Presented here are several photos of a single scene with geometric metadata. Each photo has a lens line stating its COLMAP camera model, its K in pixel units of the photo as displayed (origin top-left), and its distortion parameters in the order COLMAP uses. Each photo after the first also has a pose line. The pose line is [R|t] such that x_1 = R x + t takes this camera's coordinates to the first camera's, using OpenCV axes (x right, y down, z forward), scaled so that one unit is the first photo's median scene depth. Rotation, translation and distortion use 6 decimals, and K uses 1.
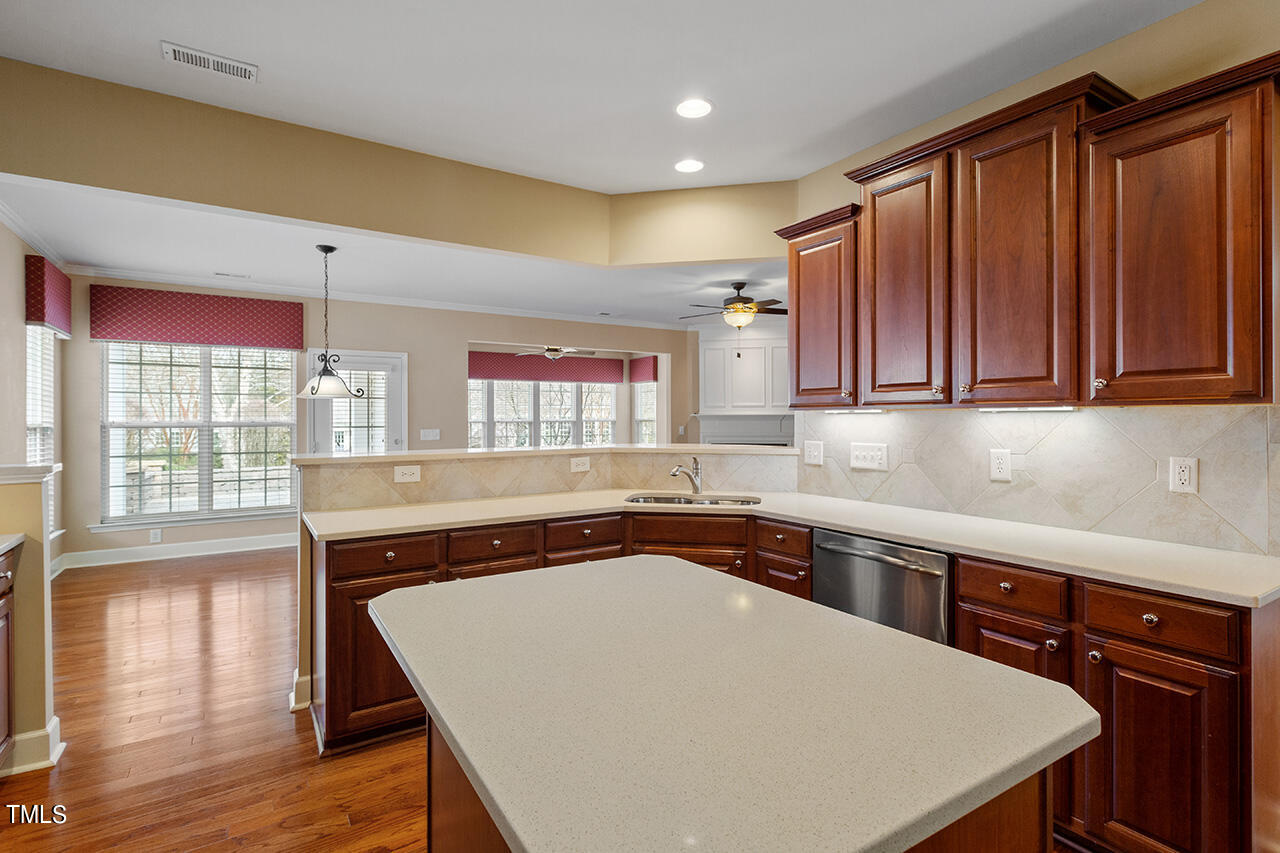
lens RADIAL K [[618.8, 0, 644.9], [0, 618.8, 414.4], [0, 0, 1]] dist [0.005900, 0.001332]
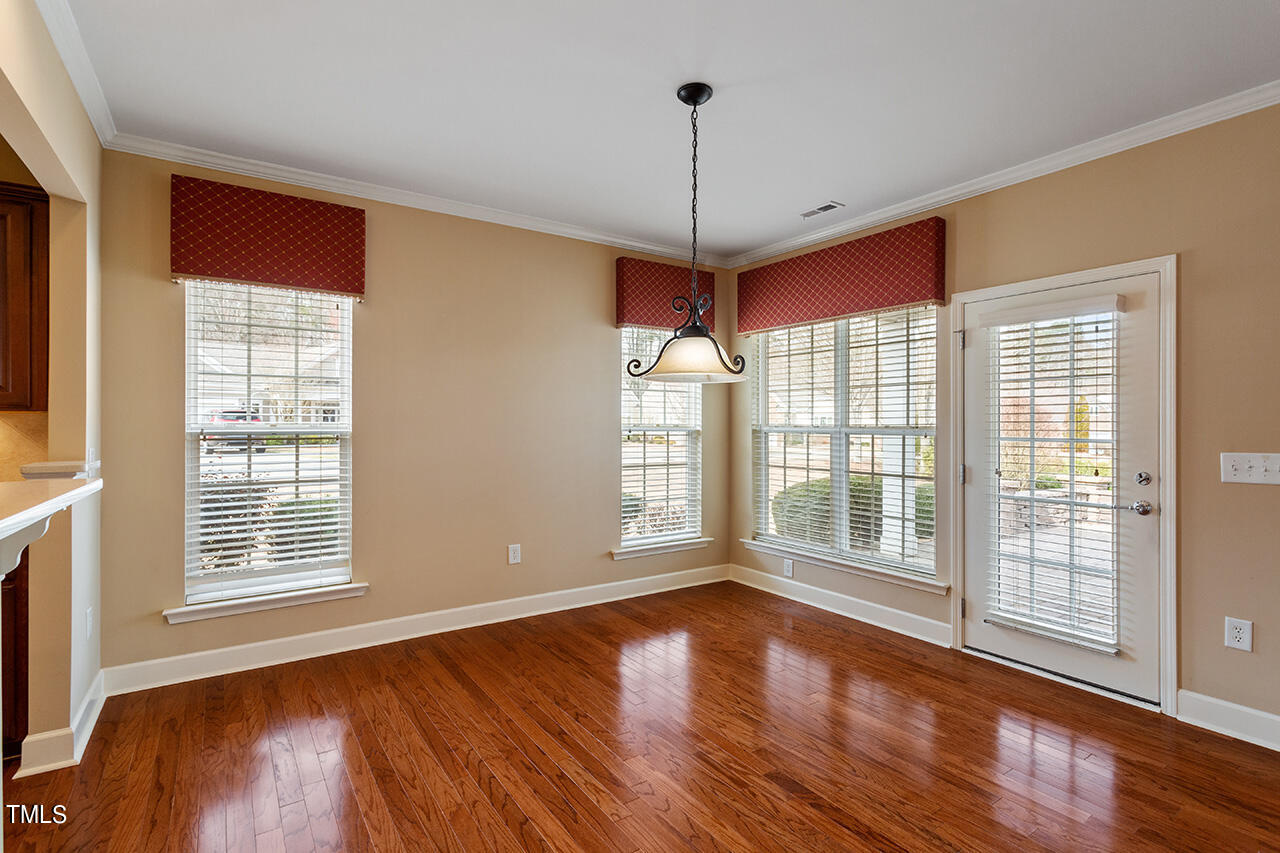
lens RADIAL K [[611.5, 0, 636.6], [0, 611.5, 425.1], [0, 0, 1]] dist [0.000986, -0.000181]
pose [[0.008968, 0.004506, -0.999950, -0.000061], [0.002019, 0.999988, 0.004524, 0.003430], [0.999958, -0.002059, 0.008959, 0.389337]]
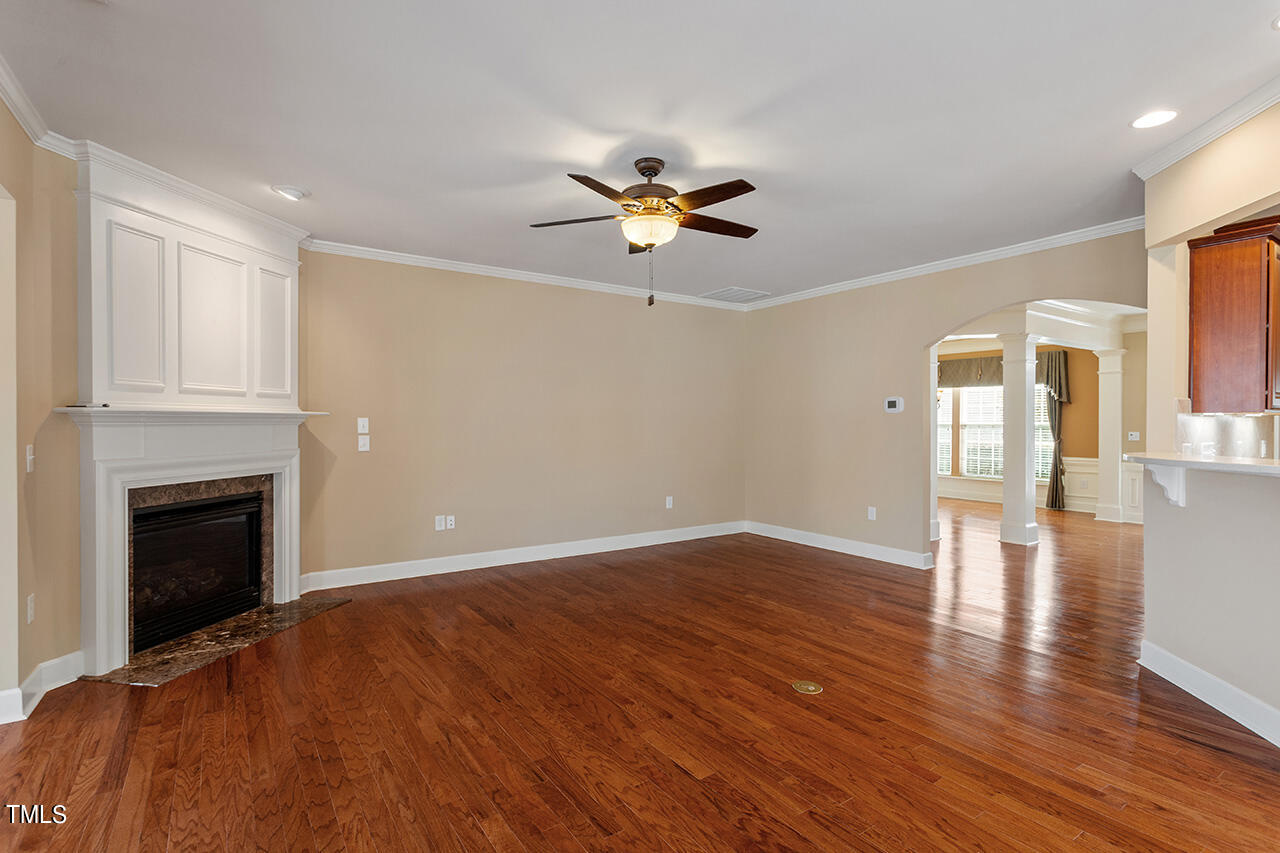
lens RADIAL K [[611.5, 0, 636.6], [0, 611.5, 425.1], [0, 0, 1]] dist [0.000986, -0.000181]
pose [[-0.013289, -0.002663, 0.999908, -0.193963], [-0.005437, 0.999982, 0.002591, 0.005070], [-0.999897, -0.005402, -0.013304, 0.542030]]
